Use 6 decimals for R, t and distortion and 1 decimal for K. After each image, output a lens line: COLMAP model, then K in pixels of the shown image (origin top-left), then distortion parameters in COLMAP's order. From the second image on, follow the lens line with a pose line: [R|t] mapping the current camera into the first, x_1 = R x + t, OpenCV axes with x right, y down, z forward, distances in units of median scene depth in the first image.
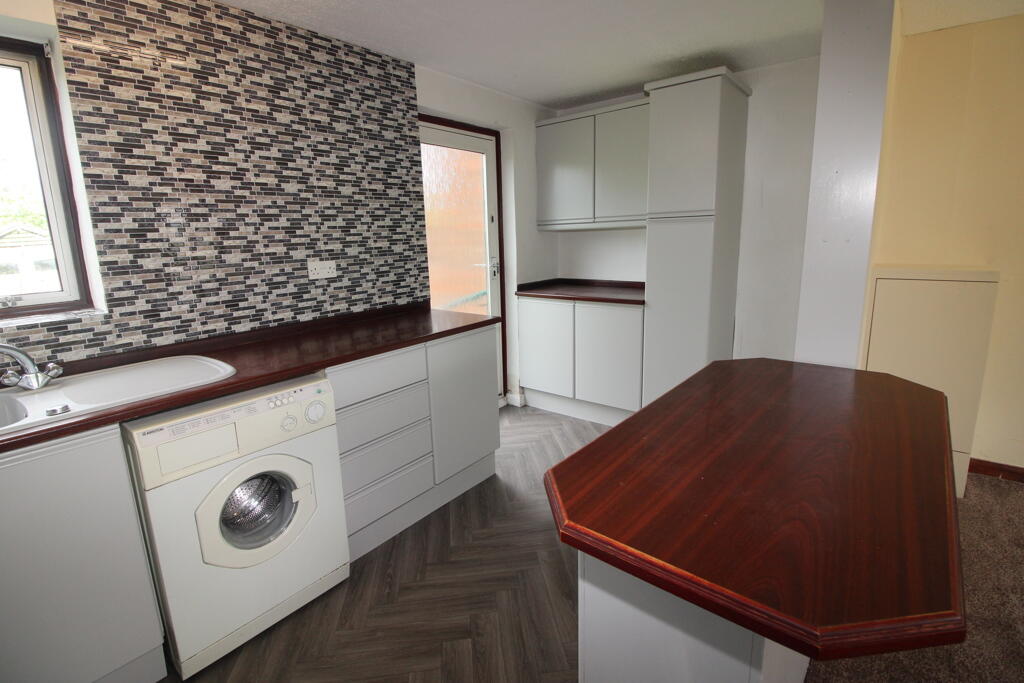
lens RADIAL K [[454.9, 0, 509.2], [0, 454.9, 301.3], [0, 0, 1]] dist [-0.043435, 0.000352]
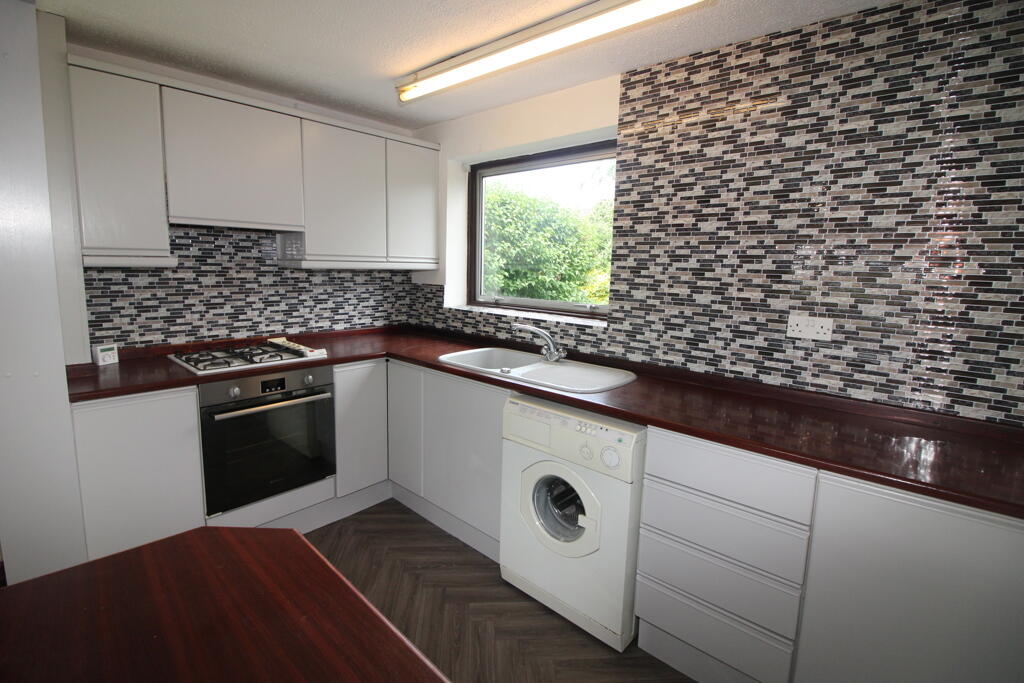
lens RADIAL K [[484.7, 0, 513.1], [0, 484.7, 313.8], [0, 0, 1]] dist [0.010673, -0.001216]
pose [[-0.039933, 0.107597, -0.993392, 0.479620], [-0.193192, 0.974594, 0.113327, -0.101565], [0.980348, 0.196440, -0.018131, 0.589961]]
